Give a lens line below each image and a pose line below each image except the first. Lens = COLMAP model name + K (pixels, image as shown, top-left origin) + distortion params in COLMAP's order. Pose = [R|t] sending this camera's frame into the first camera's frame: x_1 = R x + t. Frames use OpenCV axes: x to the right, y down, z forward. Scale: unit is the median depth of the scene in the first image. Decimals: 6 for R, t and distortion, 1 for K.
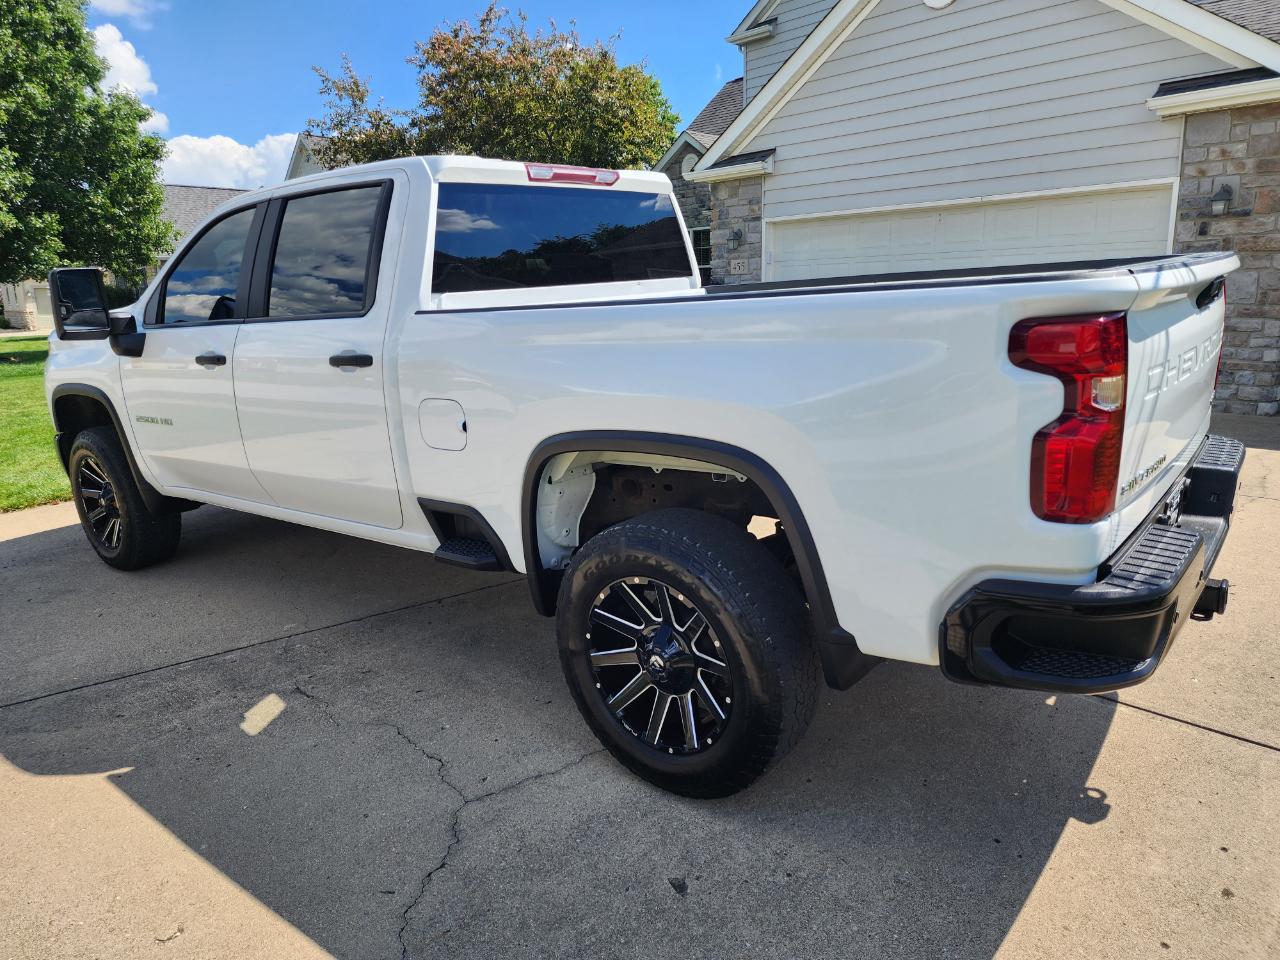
lens RADIAL K [[853.8, 0, 639.3], [0, 853.8, 462.4], [0, 0, 1]] dist [0.072397, -0.061697]
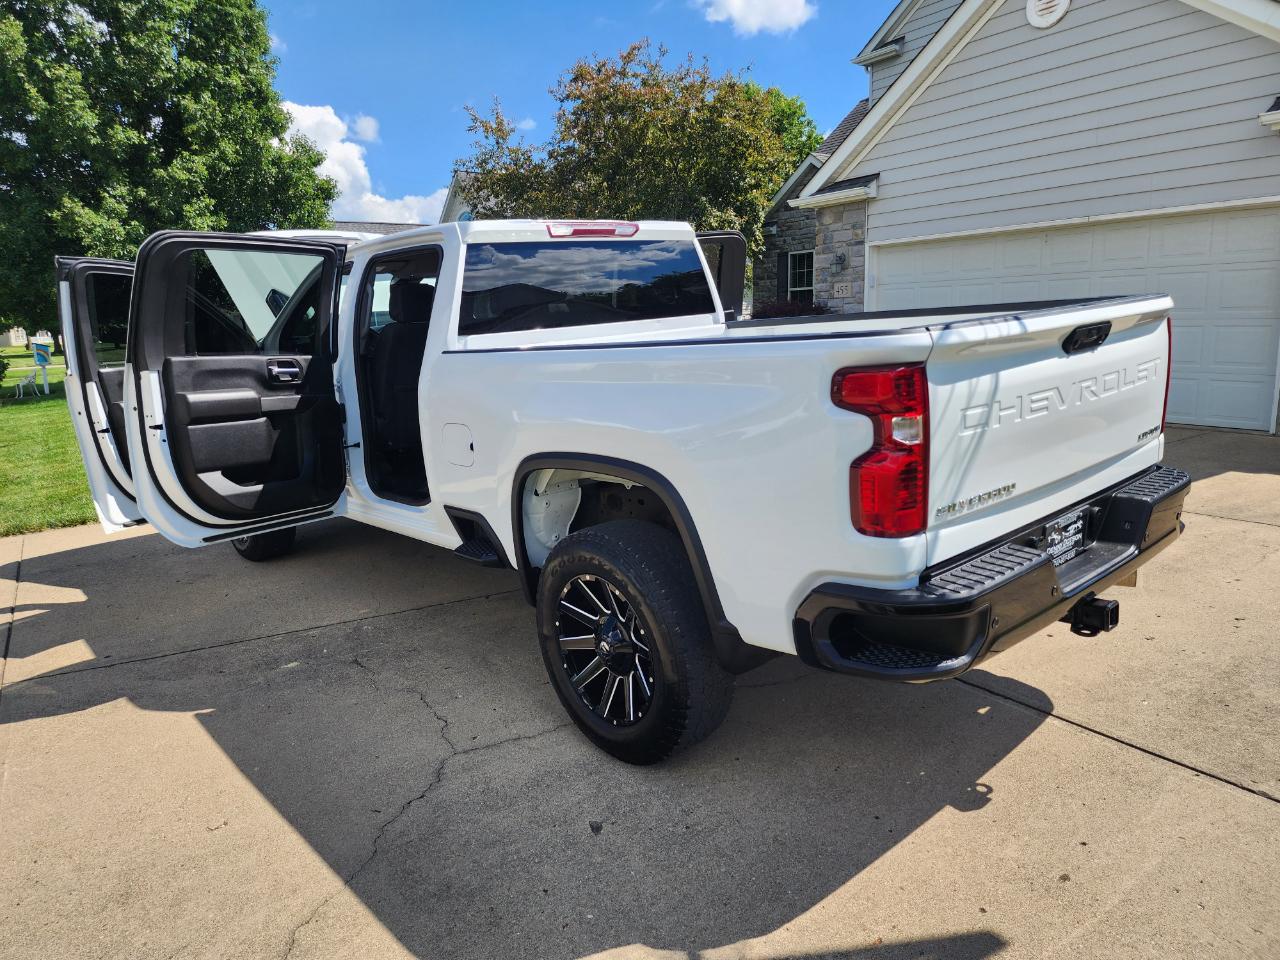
lens RADIAL K [[856.1, 0, 623.9], [0, 856.1, 468.1], [0, 0, 1]] dist [0.073506, -0.066505]
pose [[0.983092, 0.022143, -0.181768, 0.211097], [-0.025016, 0.999596, -0.013528, -0.000411], [0.181395, 0.017846, 0.983248, -0.142793]]
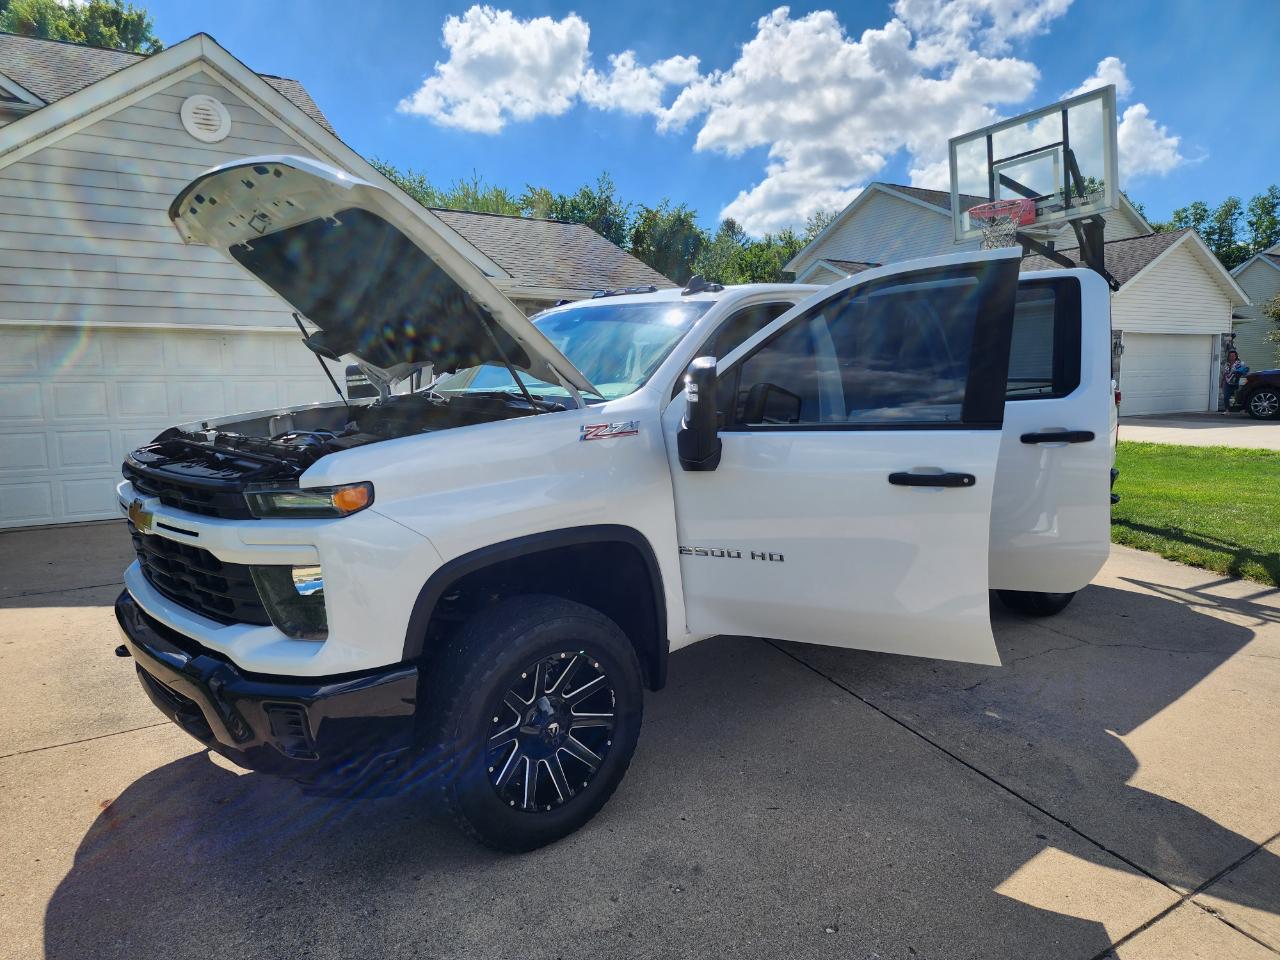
lens RADIAL K [[861.4, 0, 621.0], [0, 861.4, 477.8], [0, 0, 1]] dist [0.072926, -0.061354]
pose [[0.178550, -0.074134, 0.981134, -1.906059], [0.215466, 0.975901, 0.034528, -0.213907], [-0.960049, 0.205236, 0.190220, 1.312016]]
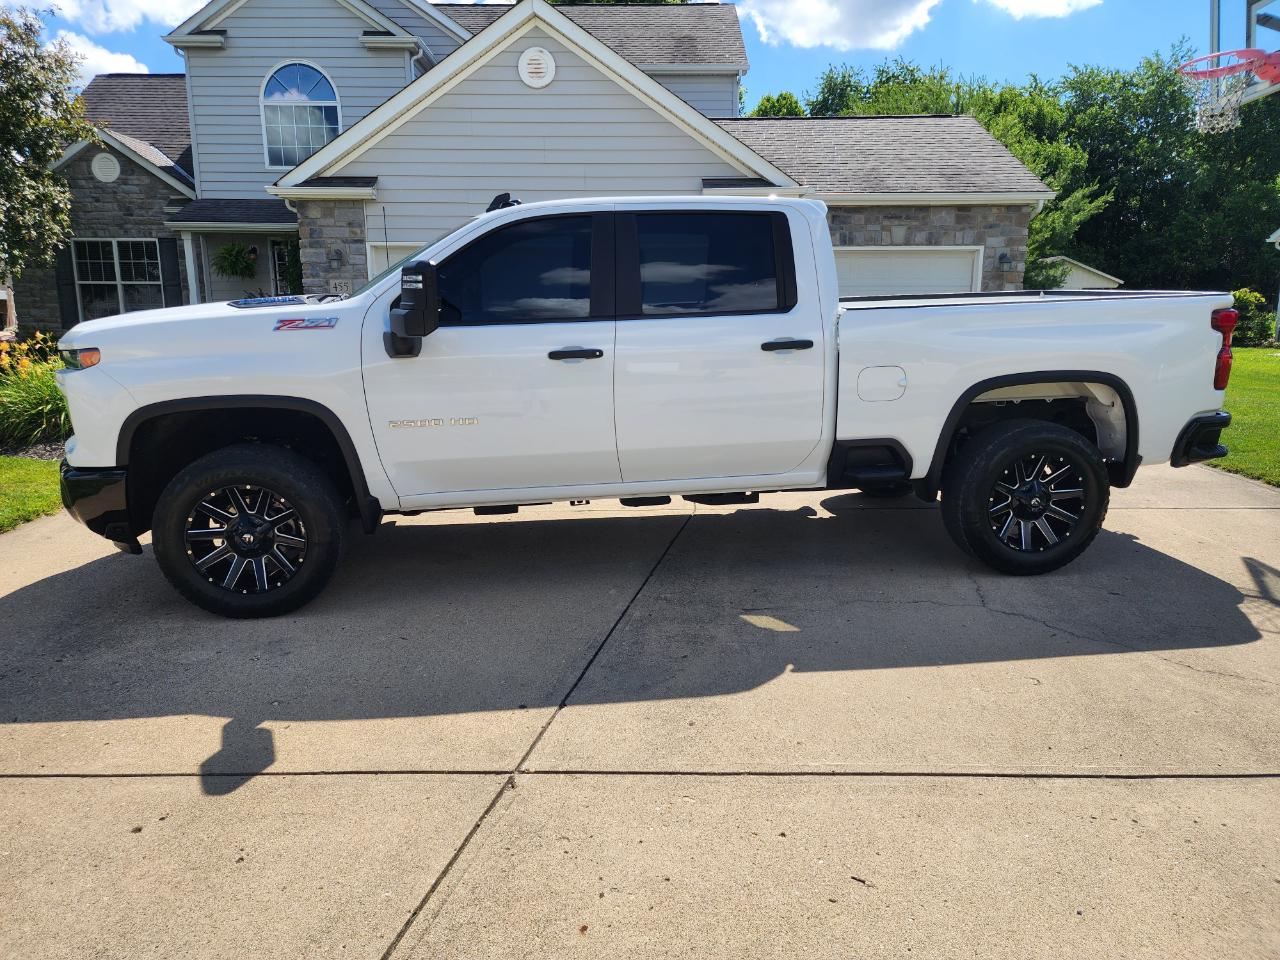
lens RADIAL K [[851.0, 0, 632.2], [0, 851.0, 463.7], [0, 0, 1]] dist [0.085393, -0.081764]
pose [[0.696628, -0.101458, 0.710222, -1.521784], [0.126185, 0.991845, 0.017918, 0.011018], [-0.706248, 0.077137, 0.703749, 0.253923]]
